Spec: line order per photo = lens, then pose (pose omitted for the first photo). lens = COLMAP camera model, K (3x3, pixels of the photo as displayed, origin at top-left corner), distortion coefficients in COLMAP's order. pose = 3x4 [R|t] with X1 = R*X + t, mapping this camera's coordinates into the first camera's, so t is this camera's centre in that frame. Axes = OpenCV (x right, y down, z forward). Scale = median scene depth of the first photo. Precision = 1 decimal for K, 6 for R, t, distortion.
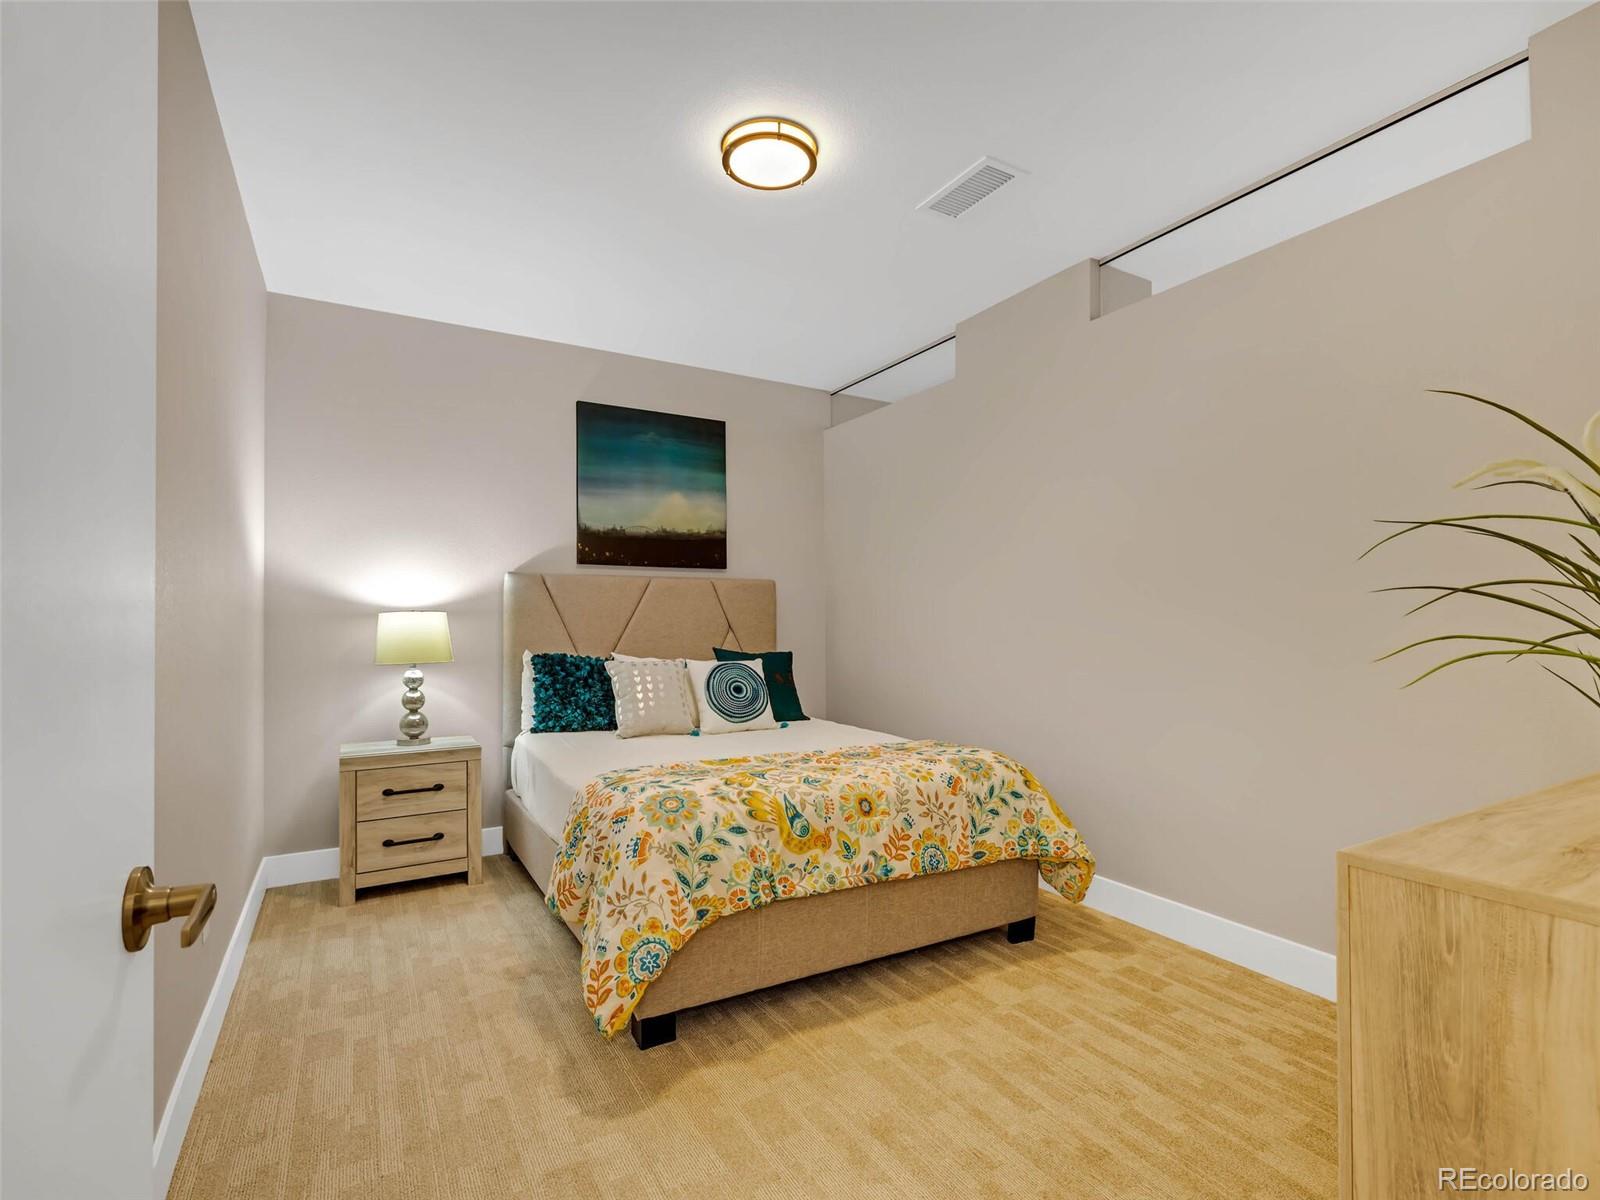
lens RADIAL K [[714.5, 0, 794.8], [0, 714.5, 602.5], [0, 0, 1]] dist [-0.002890, 0.000137]
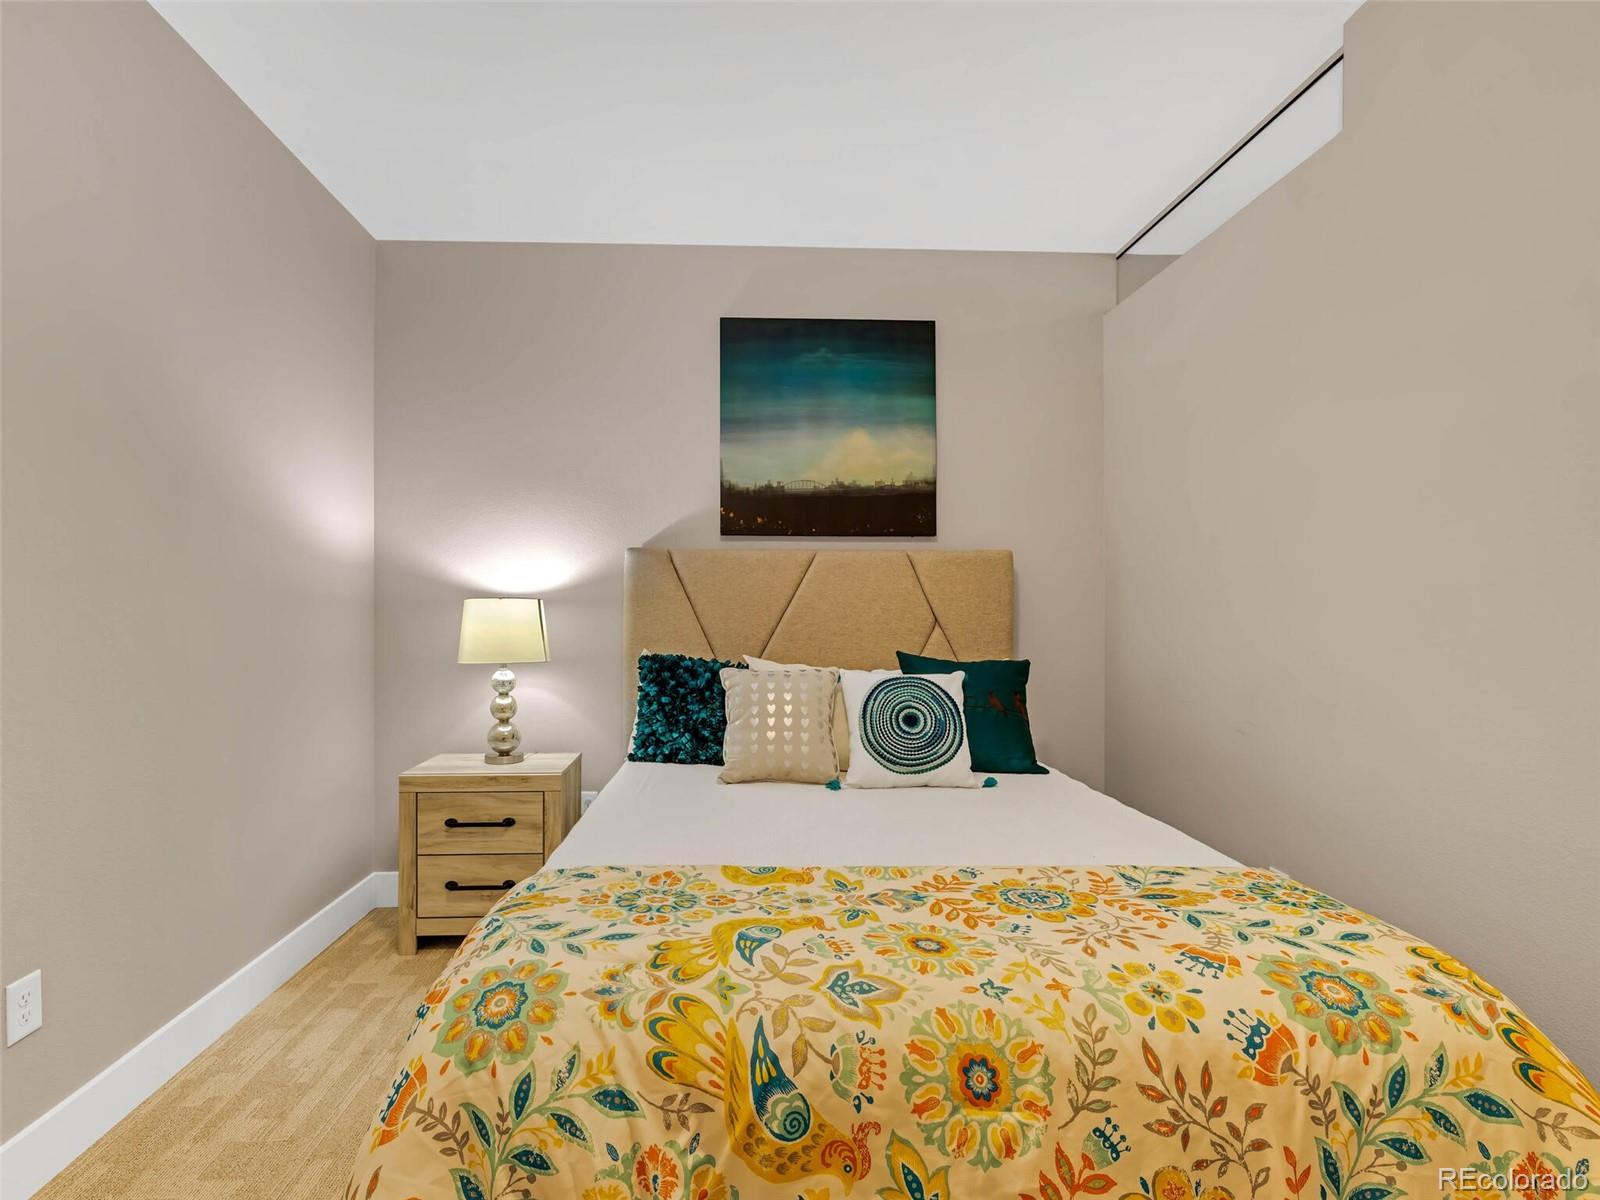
lens RADIAL K [[714.5, 0, 798.6], [0, 714.5, 609.8], [0, 0, 1]] dist [-0.002890, 0.000137]
pose [[0.887251, 0.002955, -0.461278, 0.138646], [0.007897, 0.999736, 0.021594, 0.010523], [0.461220, -0.022802, 0.886993, 0.439382]]
